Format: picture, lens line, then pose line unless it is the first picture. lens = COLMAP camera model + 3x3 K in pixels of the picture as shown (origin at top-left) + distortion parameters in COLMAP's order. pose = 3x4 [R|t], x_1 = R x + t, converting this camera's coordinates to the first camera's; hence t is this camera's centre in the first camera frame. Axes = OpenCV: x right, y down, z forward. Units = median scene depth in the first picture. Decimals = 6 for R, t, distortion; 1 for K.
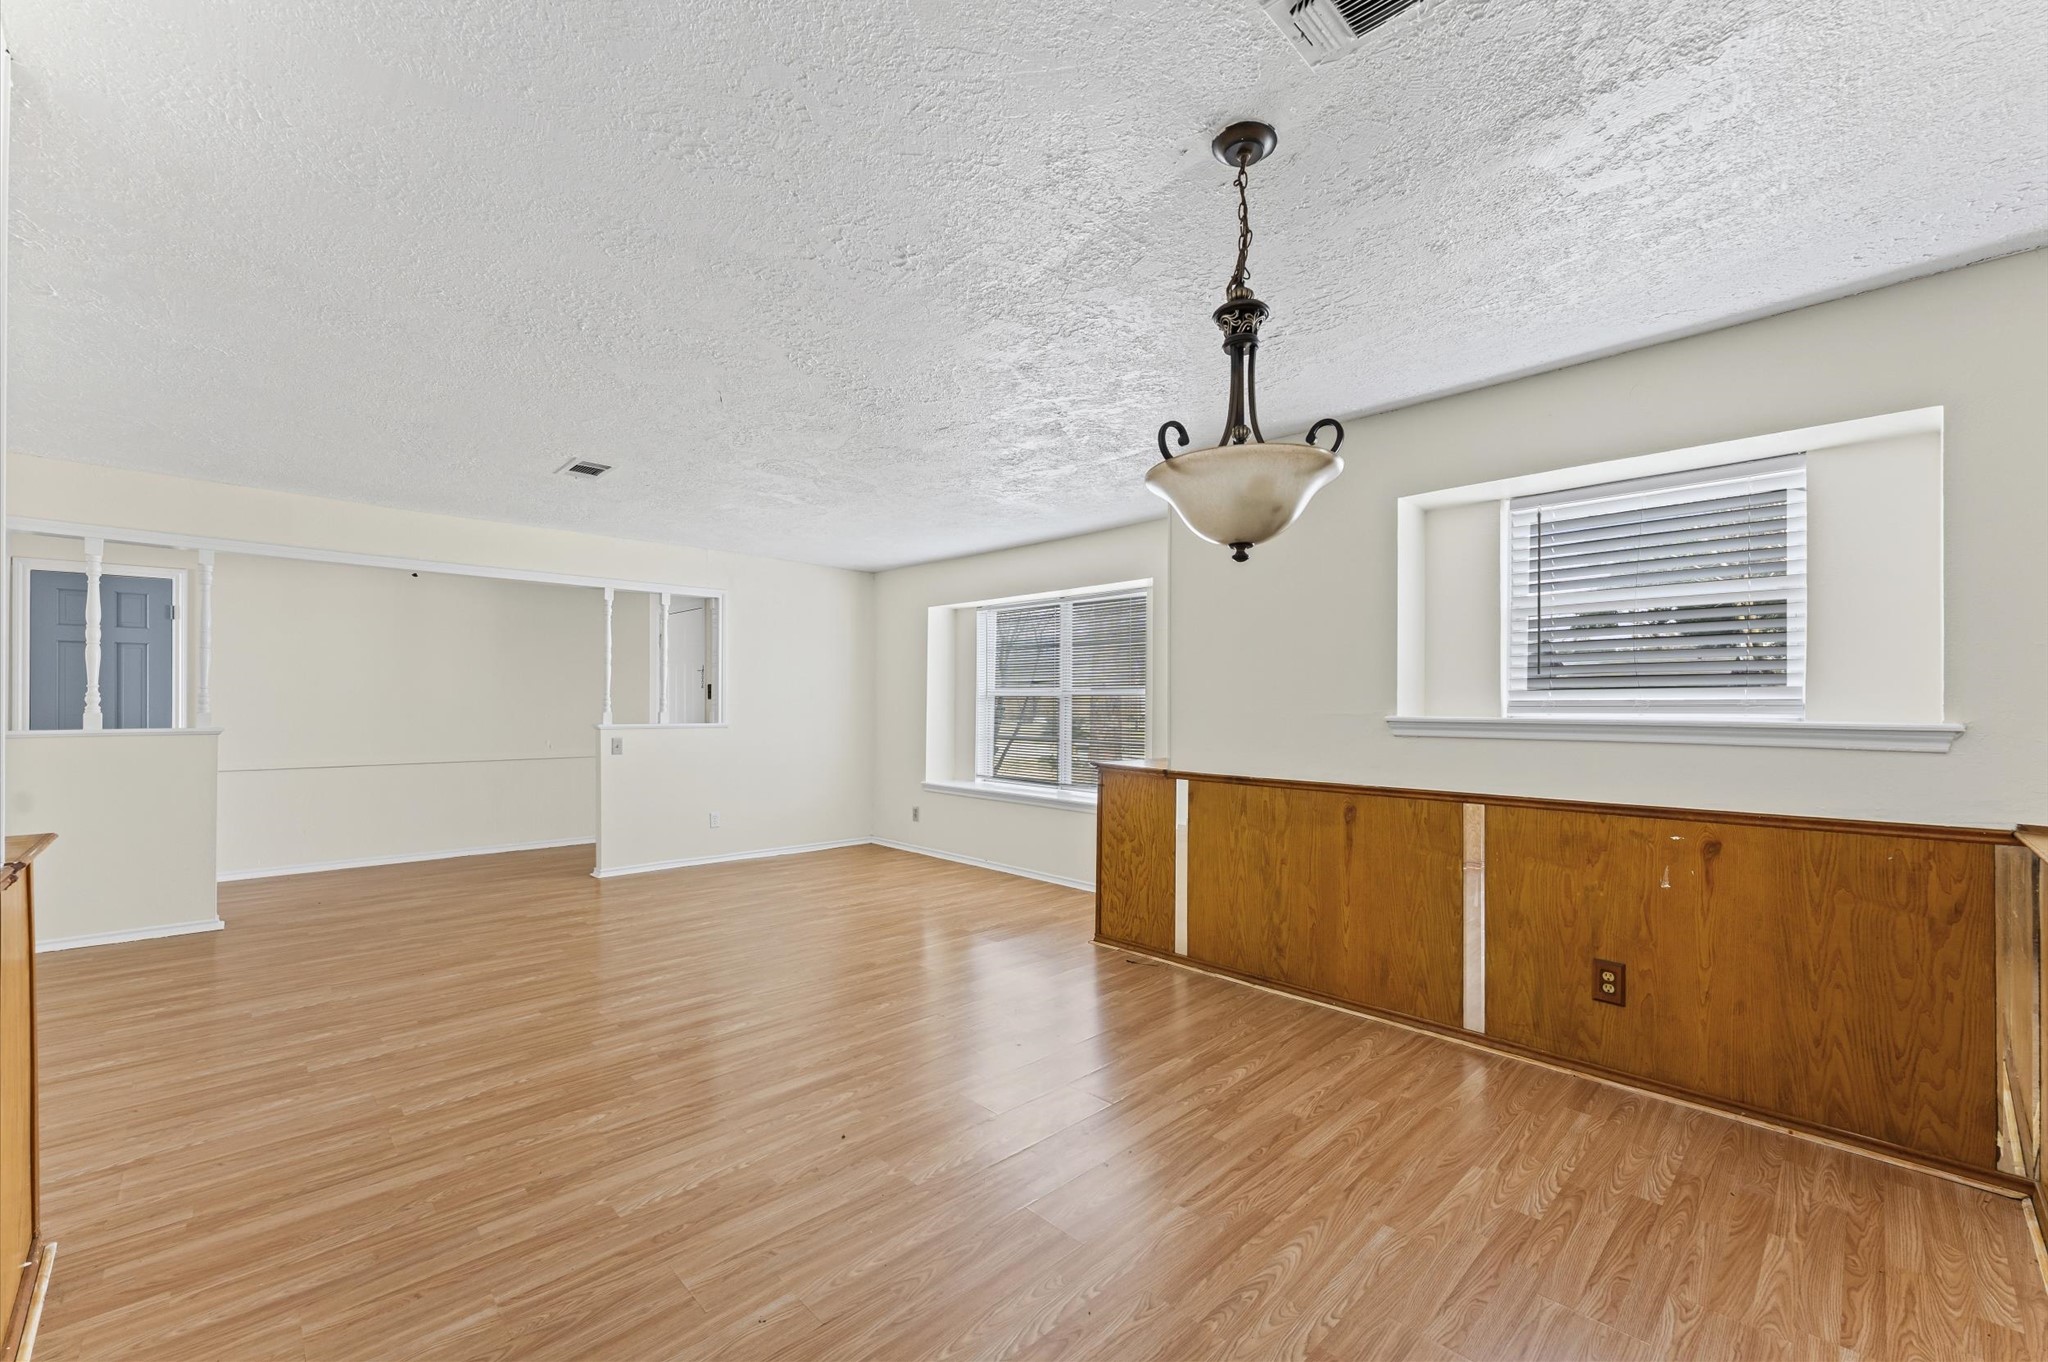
lens RADIAL K [[830.8, 0, 1023.8], [0, 830.8, 697.9], [0, 0, 1]] dist [-0.000443, -0.000056]
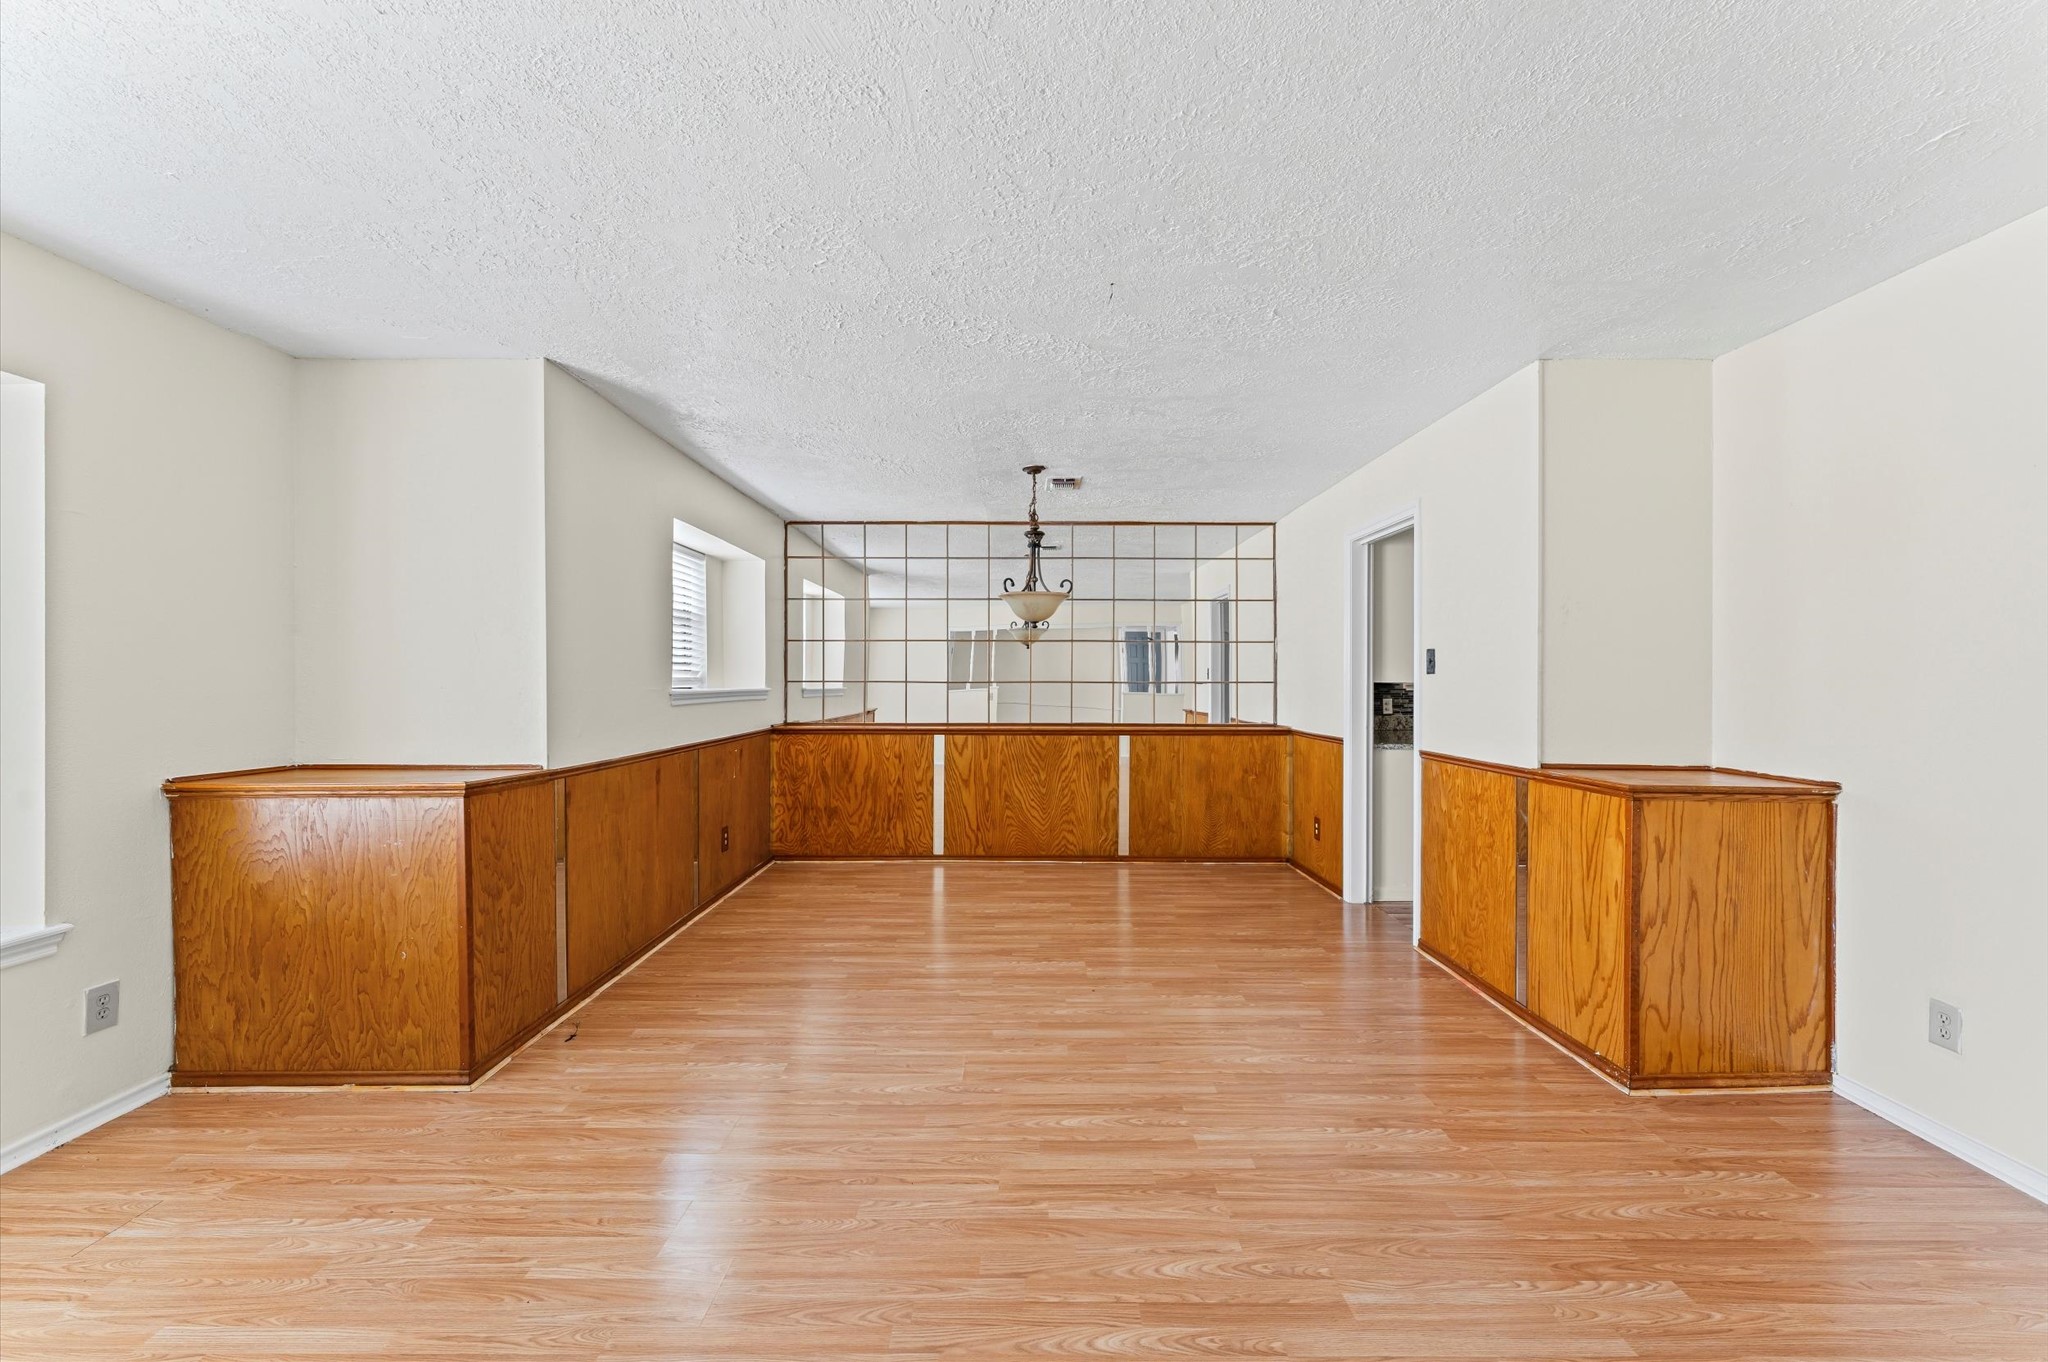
lens RADIAL K [[815.5, 0, 1020.6], [0, 815.5, 684.8], [0, 0, 1]] dist [-0.000278, -0.000139]
pose [[-0.718165, -0.008859, 0.695816, -0.786961], [-0.011112, 0.999937, 0.001262, 0.004435], [-0.695784, -0.006825, -0.718219, 1.506735]]
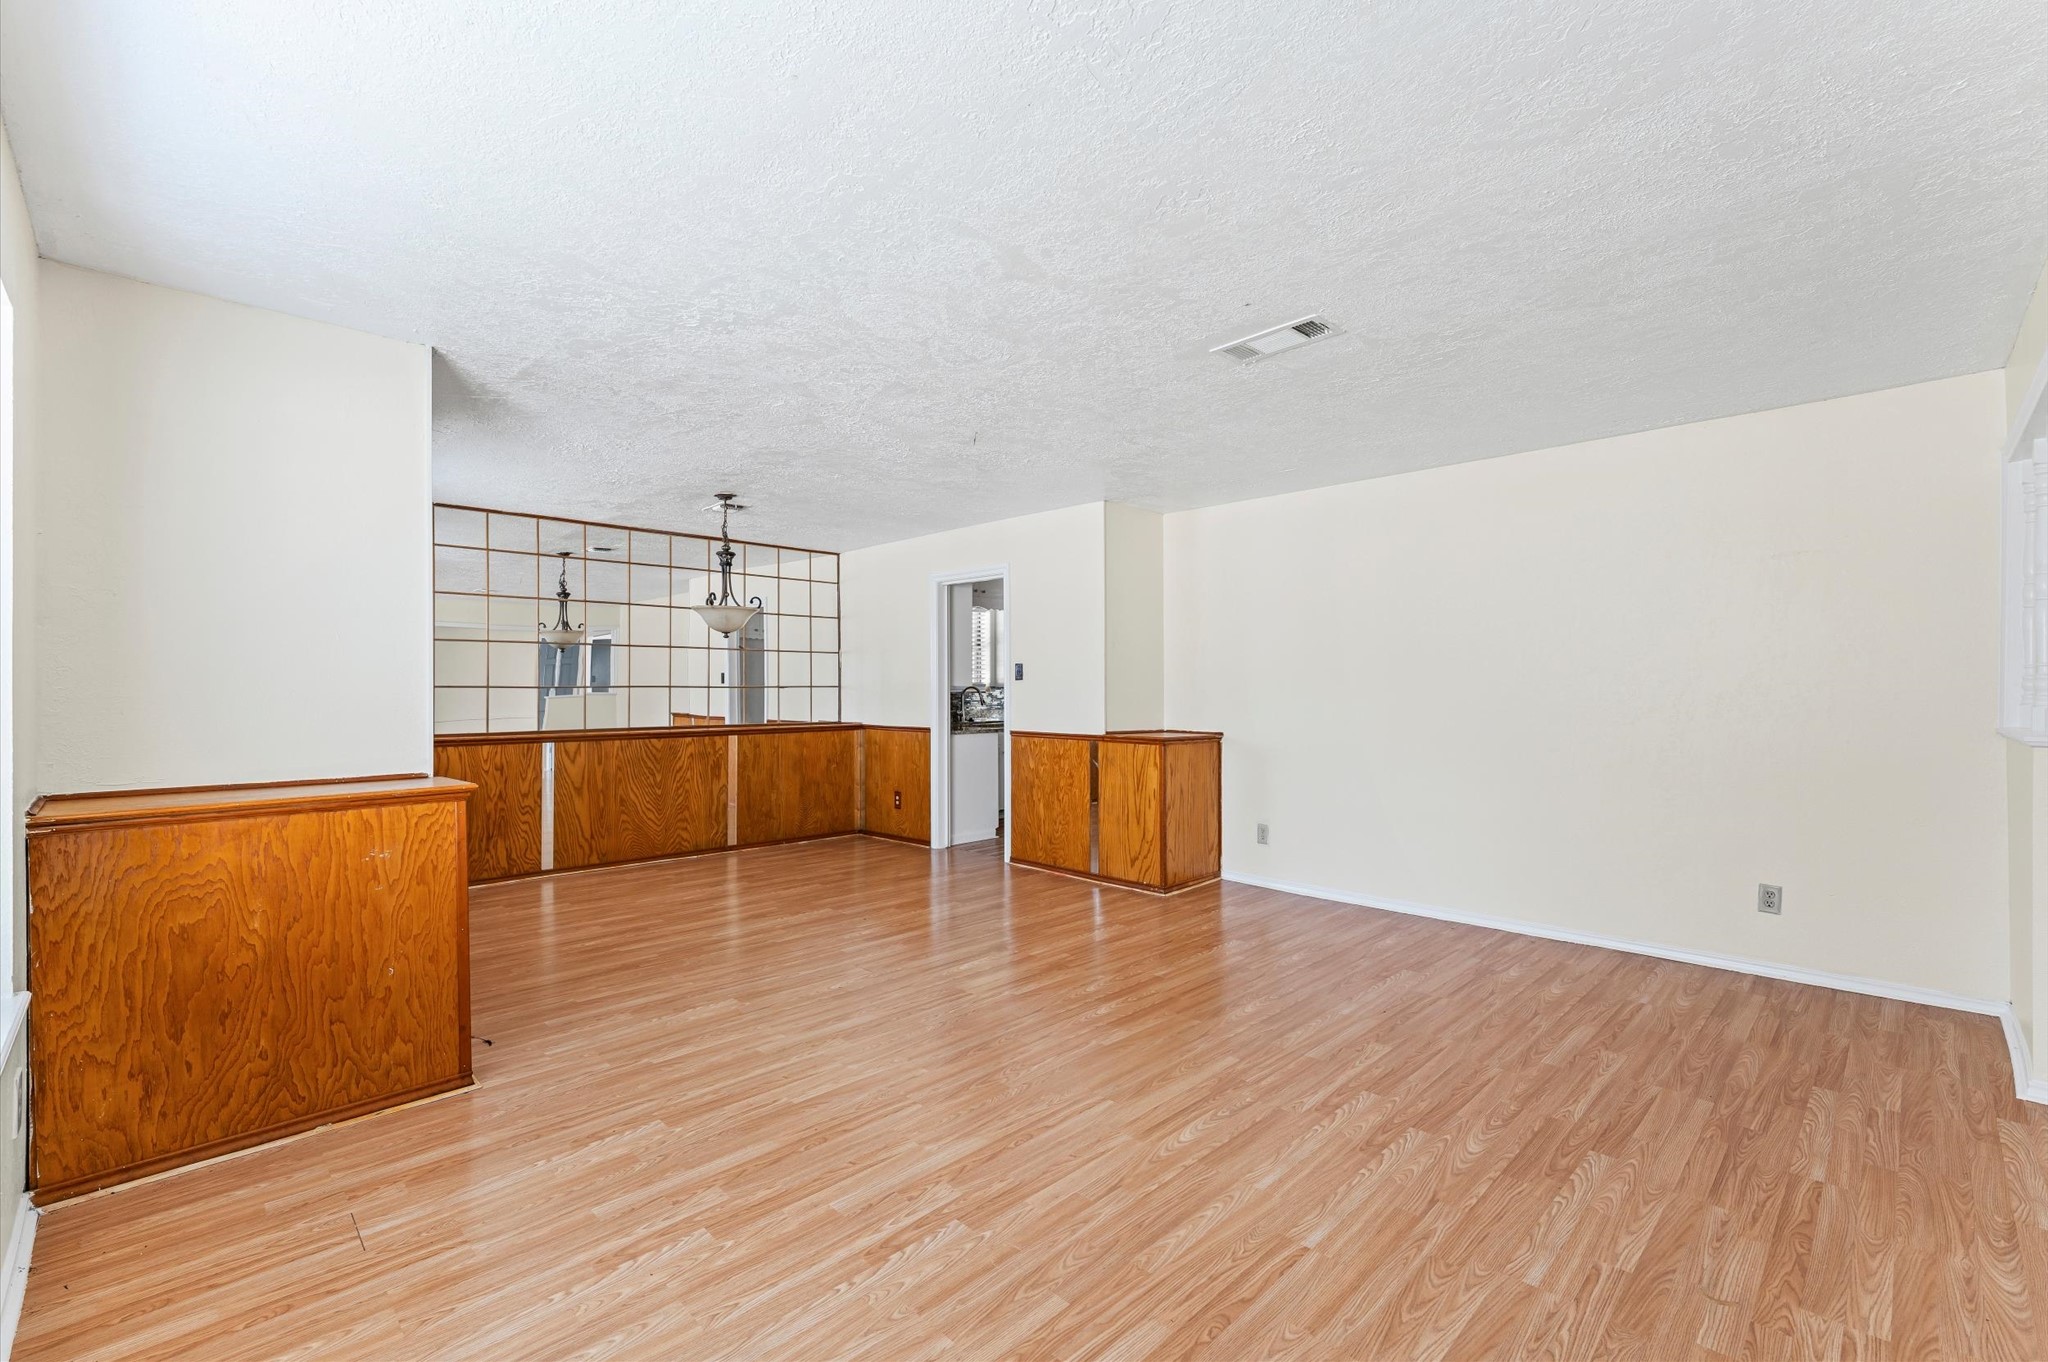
lens RADIAL K [[878.5, 0, 1024.3], [0, 878.5, 687.6], [0, 0, 1]] dist [-0.000719, -0.000162]
pose [[-0.999945, -0.003158, -0.009991, -0.399040], [-0.003073, 0.999959, -0.008570, 0.016356], [0.010018, -0.008539, -0.999913, 2.153601]]
